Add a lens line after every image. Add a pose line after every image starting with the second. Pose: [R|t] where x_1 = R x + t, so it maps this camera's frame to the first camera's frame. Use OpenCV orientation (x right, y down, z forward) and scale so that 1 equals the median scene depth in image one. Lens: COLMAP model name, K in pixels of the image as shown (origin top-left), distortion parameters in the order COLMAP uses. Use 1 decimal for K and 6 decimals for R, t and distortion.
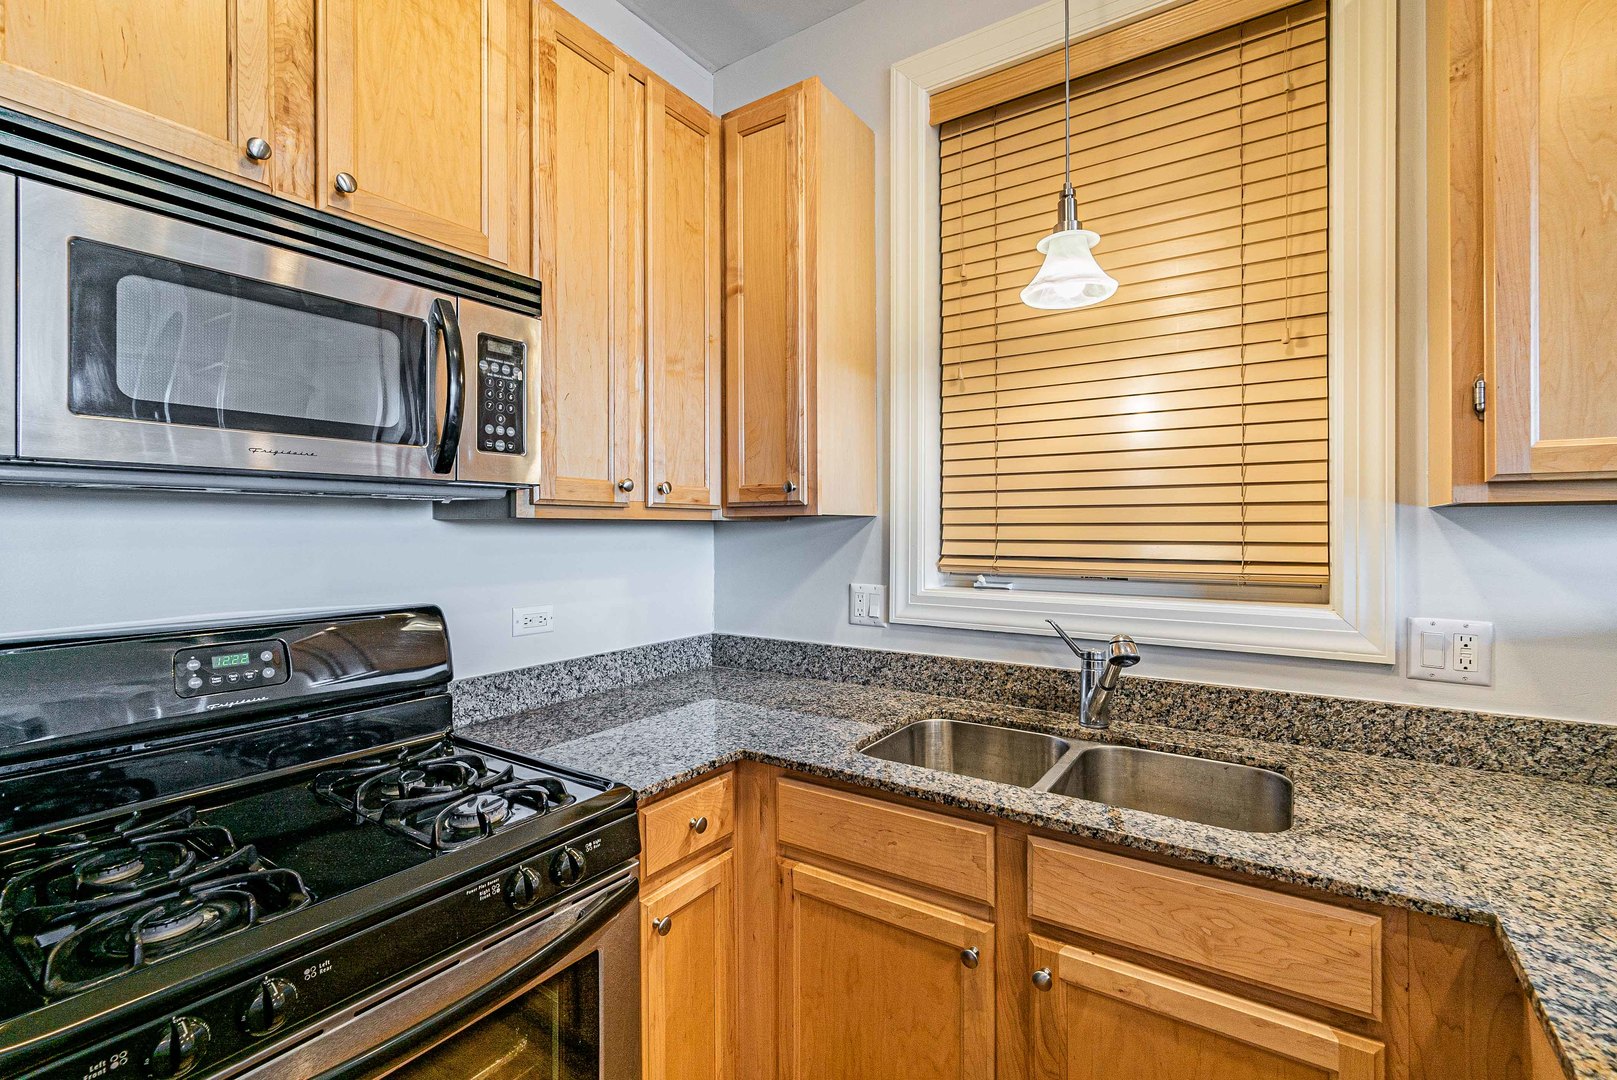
lens RADIAL K [[714.3, 0, 805.5], [0, 714.3, 530.3], [0, 0, 1]] dist [0.005366, -0.000489]
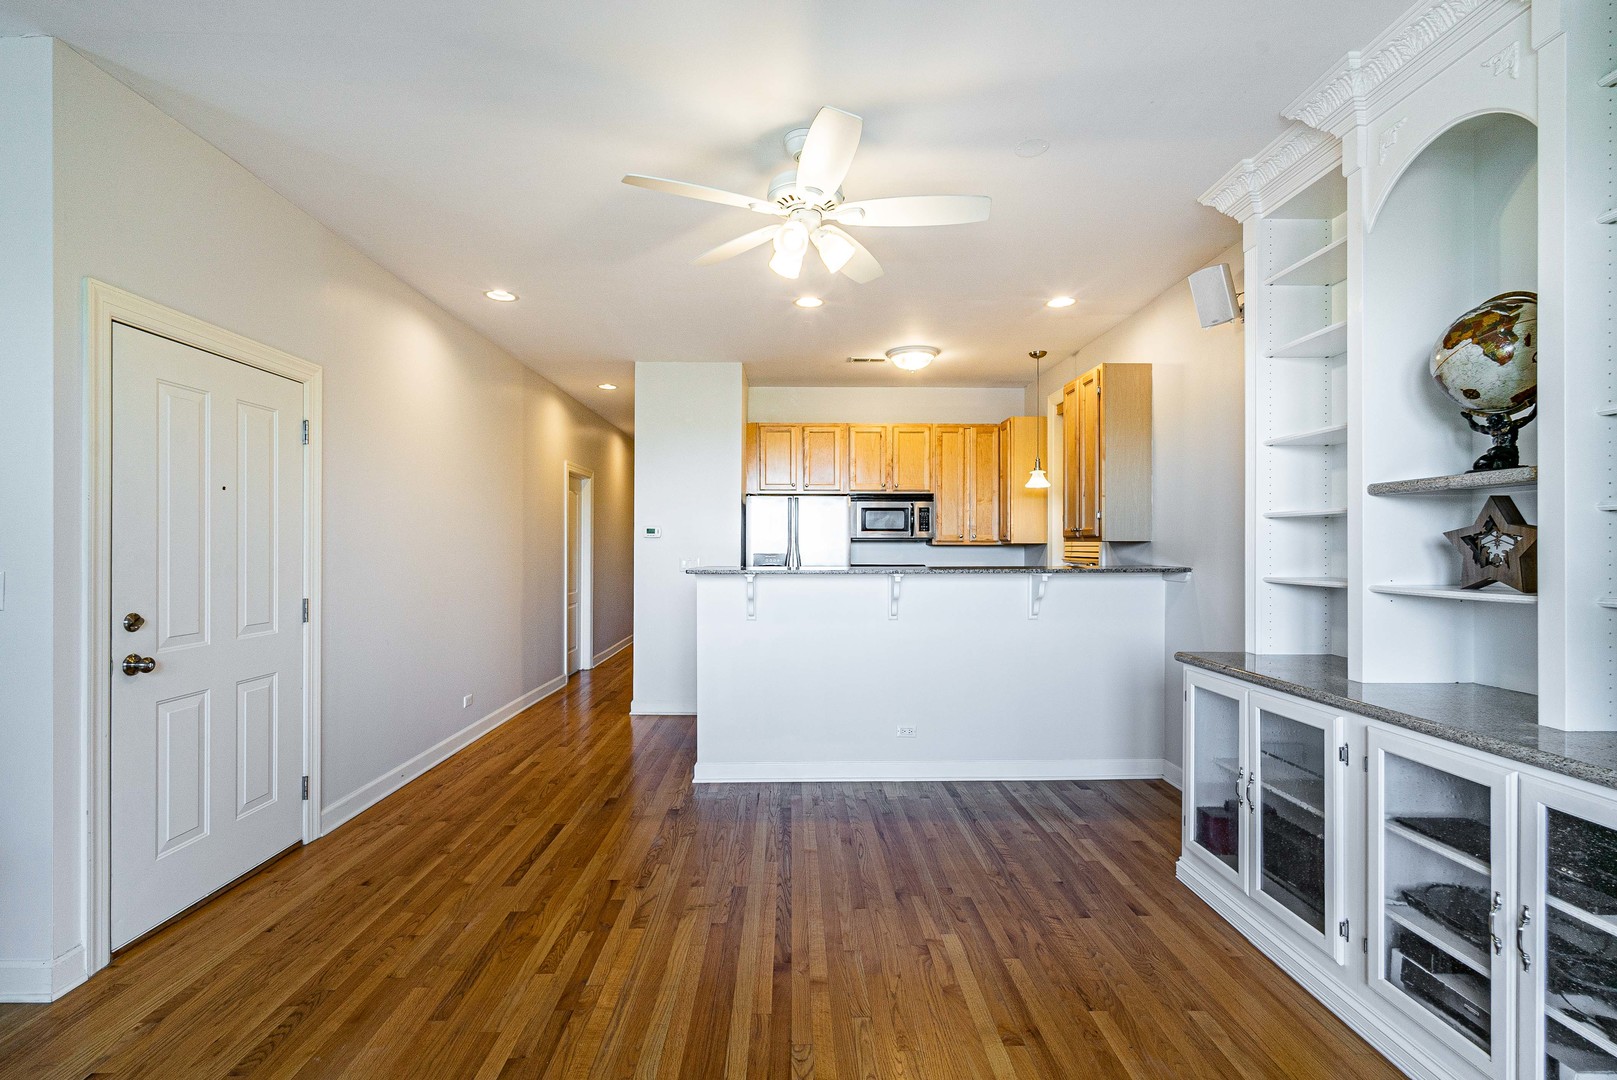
lens RADIAL K [[714.3, 0, 799.0], [0, 714.3, 546.0], [0, 0, 1]] dist [0.005366, -0.000489]
pose [[0.583103, 0.000600, -0.812398, 2.264666], [-0.004508, 0.999987, -0.002497, 0.004340], [0.812386, 0.005118, 0.583098, -1.882473]]
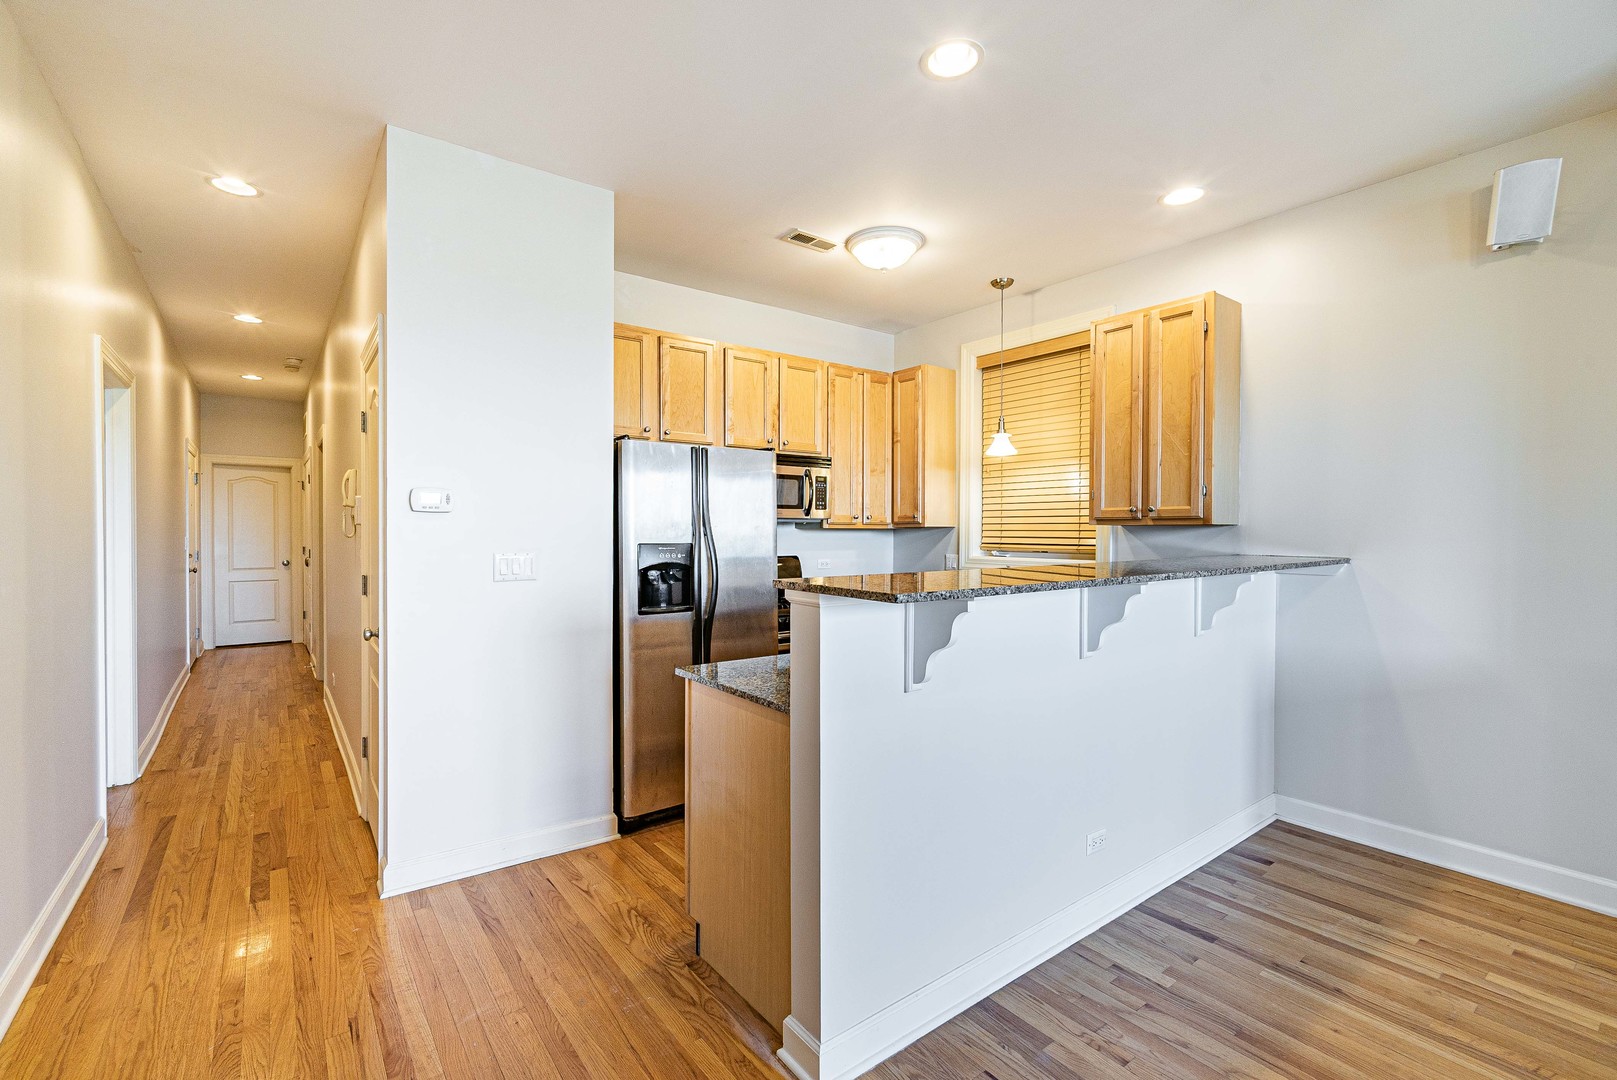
lens RADIAL K [[714.3, 0, 800.1], [0, 714.3, 538.7], [0, 0, 1]] dist [0.005366, -0.000489]
pose [[0.946947, 0.006117, -0.321333, 0.443988], [-0.003187, 0.999948, 0.009646, -0.001026], [0.321375, -0.008111, 0.946917, -1.735393]]
